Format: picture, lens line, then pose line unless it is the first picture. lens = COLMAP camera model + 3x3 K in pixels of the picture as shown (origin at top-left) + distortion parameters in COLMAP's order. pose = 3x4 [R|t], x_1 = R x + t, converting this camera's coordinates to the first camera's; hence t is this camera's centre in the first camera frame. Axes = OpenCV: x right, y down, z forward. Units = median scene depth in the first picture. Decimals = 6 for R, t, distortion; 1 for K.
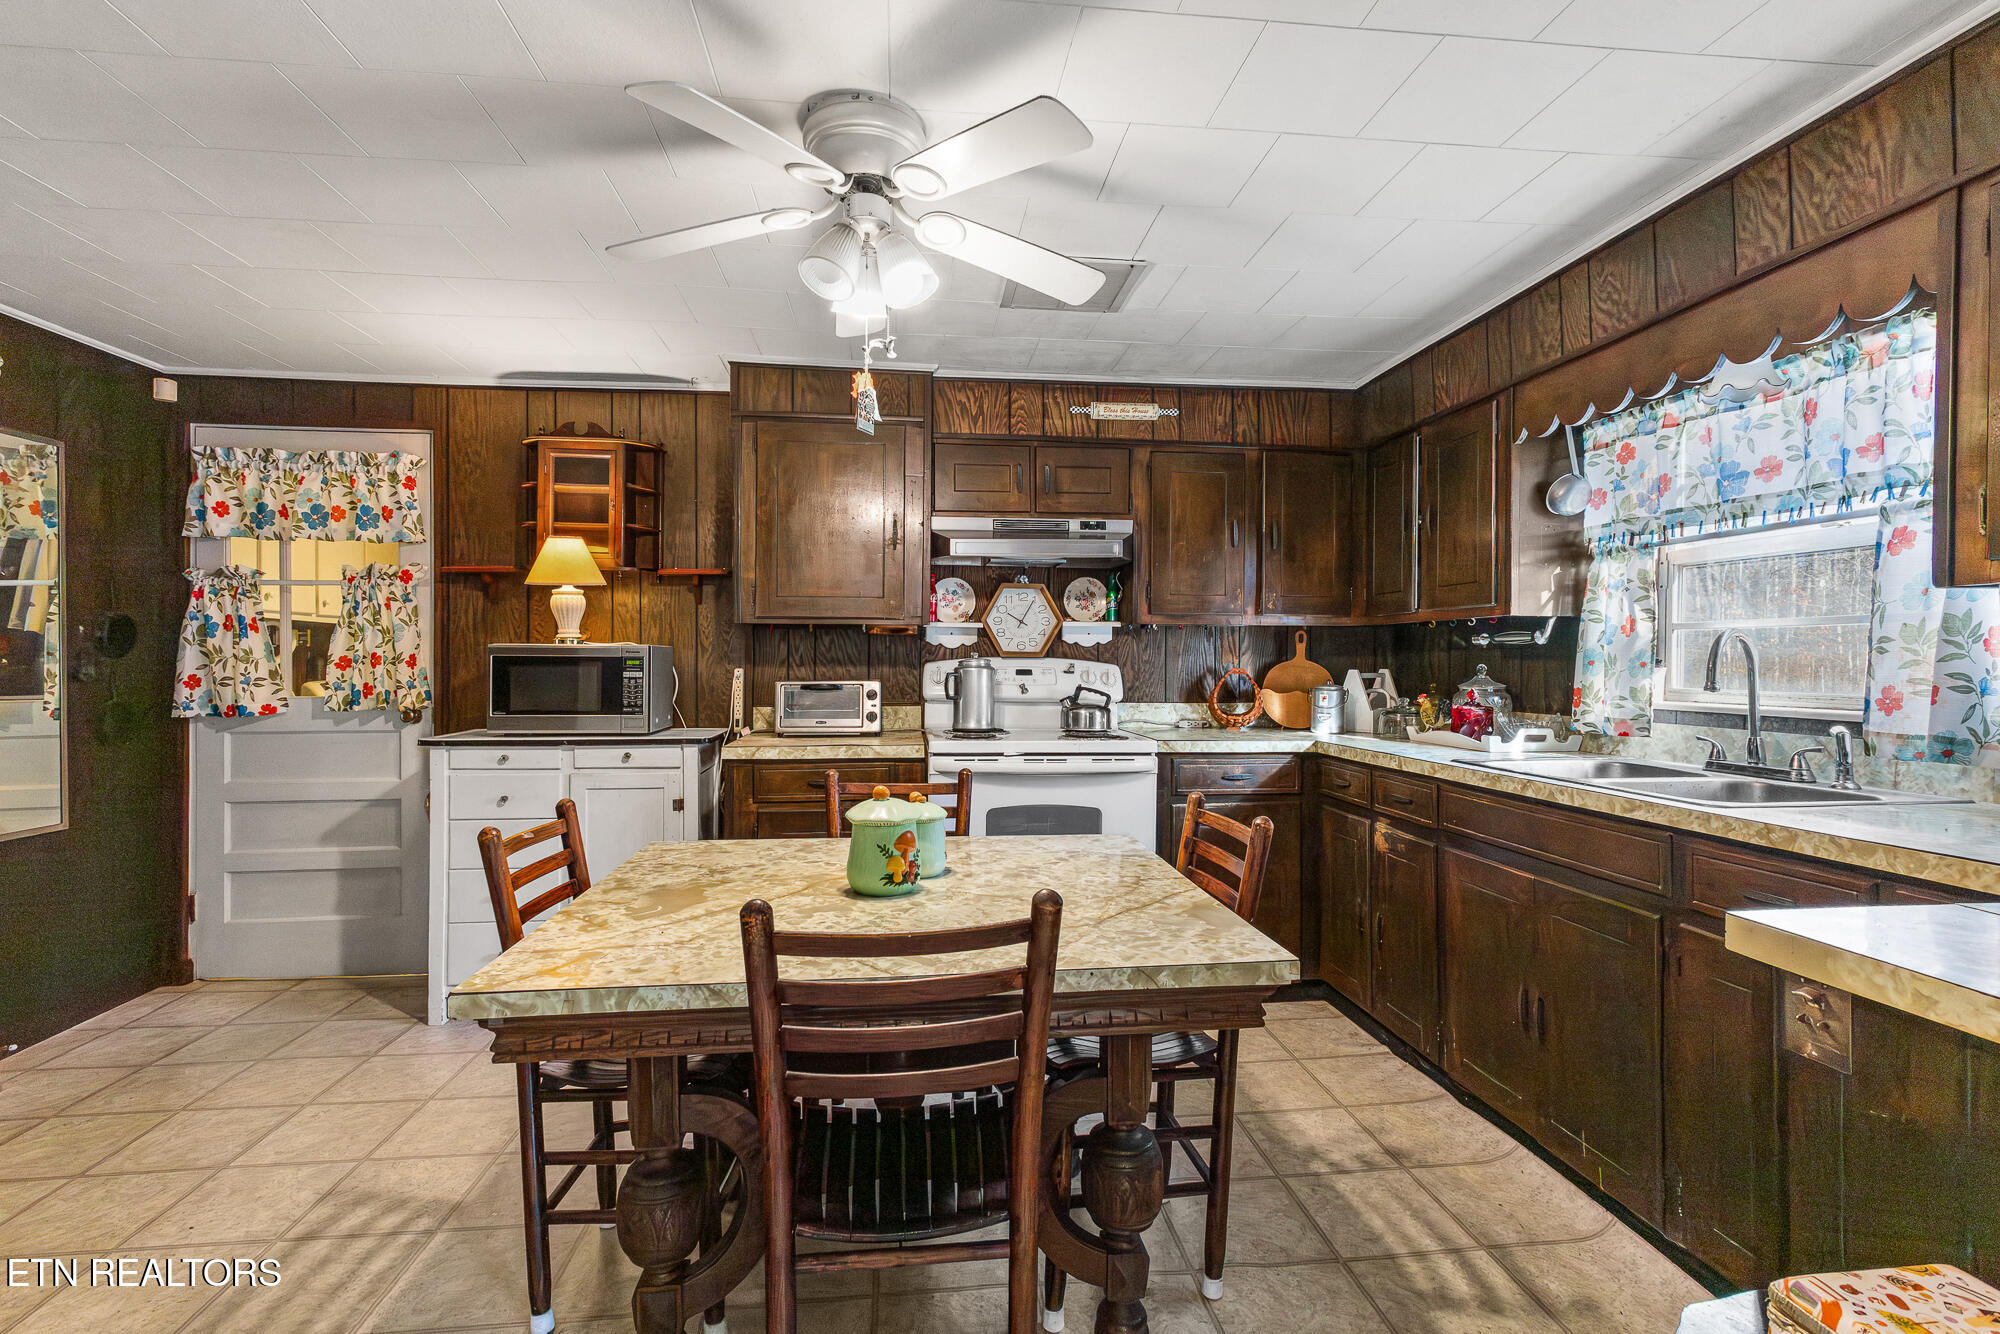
lens RADIAL K [[932.9, 0, 1003.8], [0, 932.9, 674.8], [0, 0, 1]] dist [-0.003985, 0.001043]
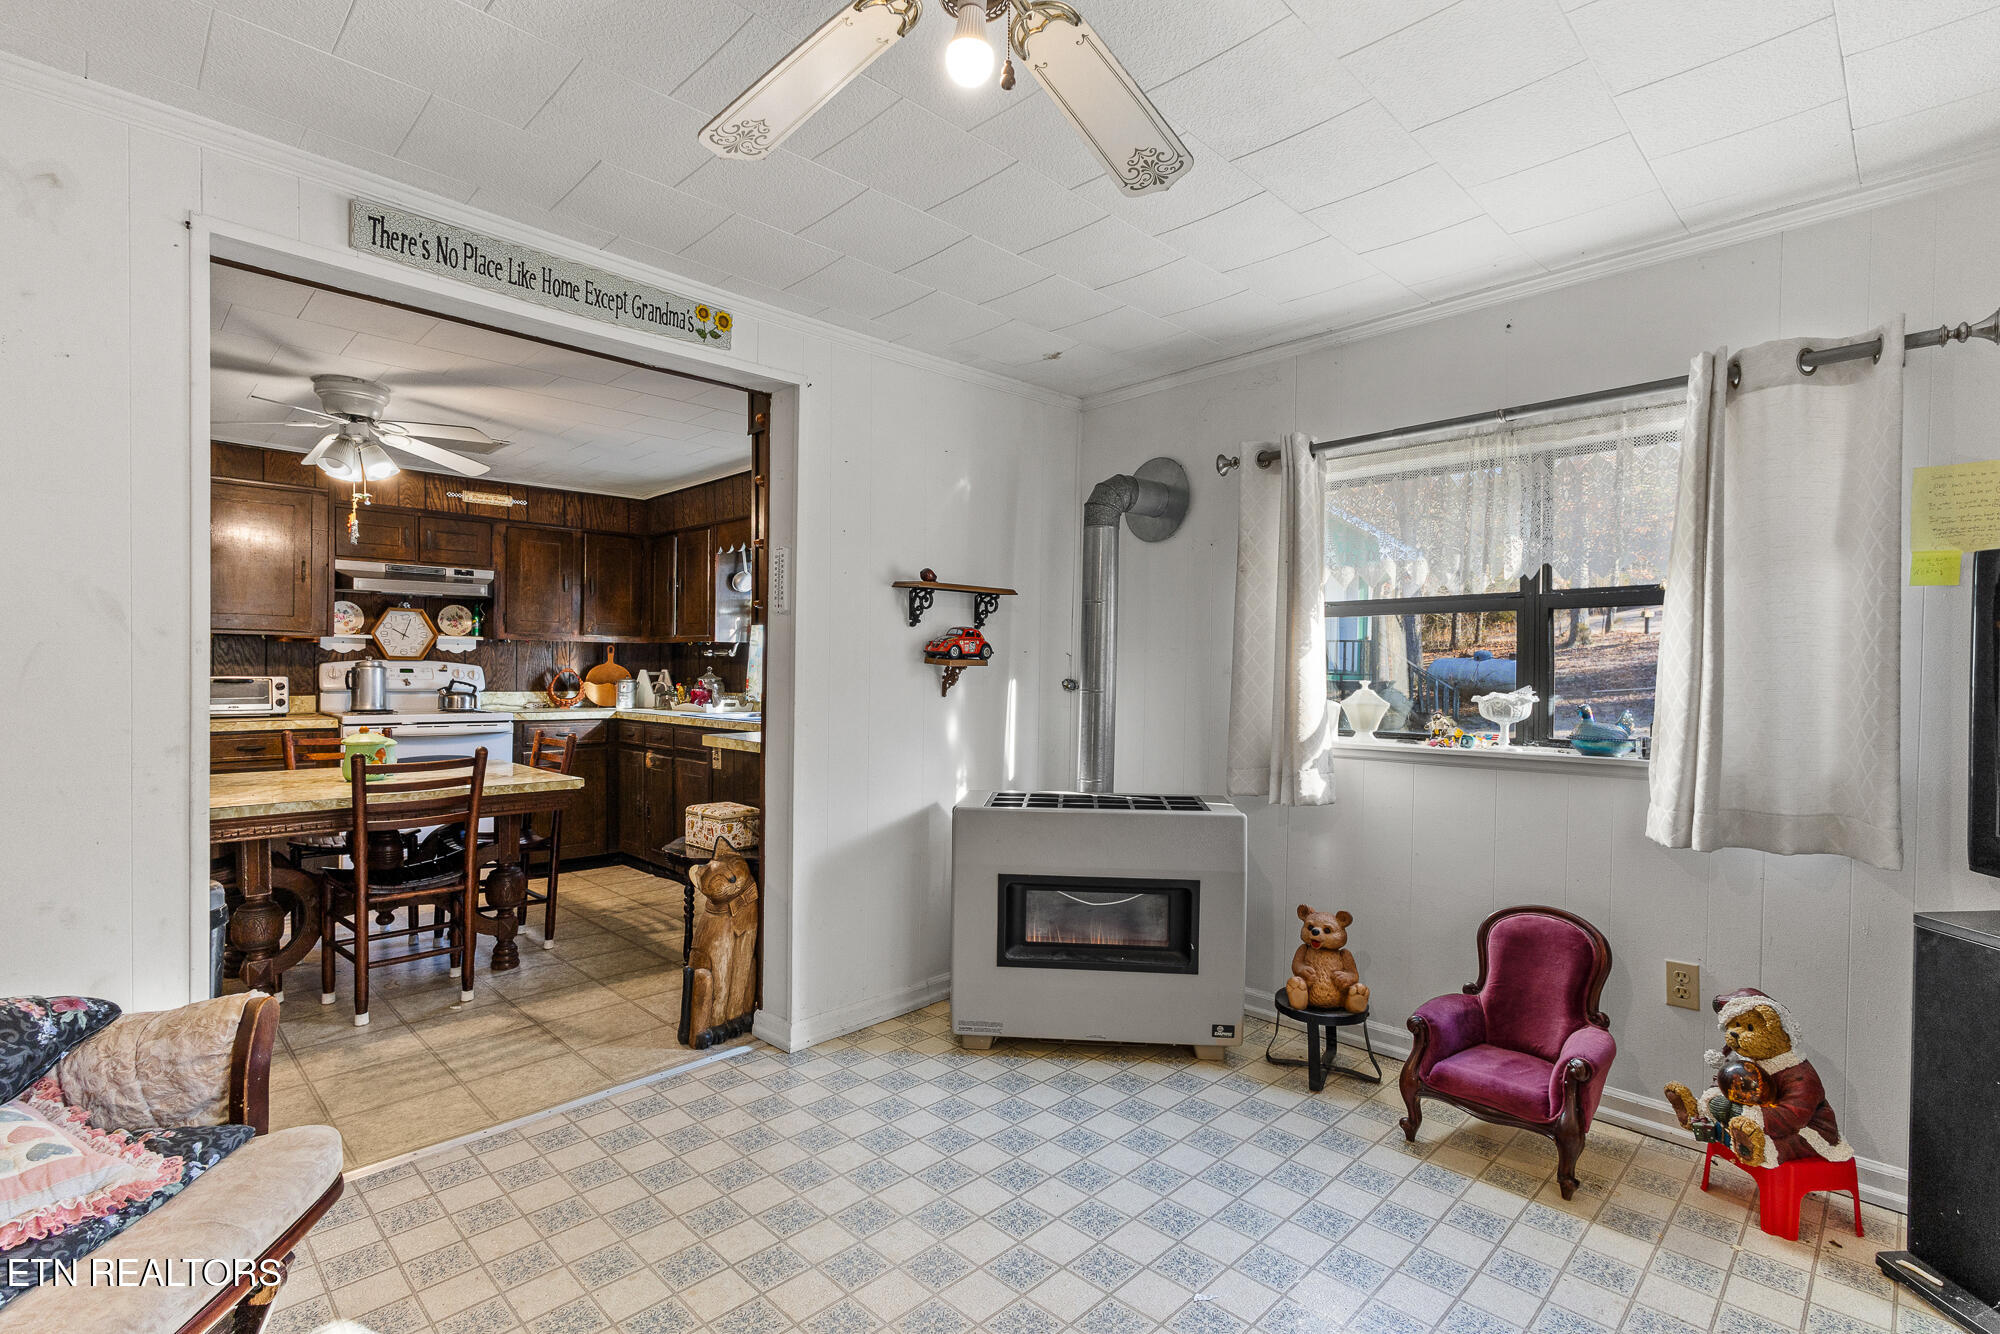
lens RADIAL K [[932.9, 0, 1003.8], [0, 932.9, 674.8], [0, 0, 1]] dist [-0.003985, 0.001043]
pose [[0.784841, 0.000780, 0.619696, -0.150874], [0.001917, 0.999991, -0.003686, 0.011122], [-0.619694, 0.004080, 0.784833, -0.710787]]
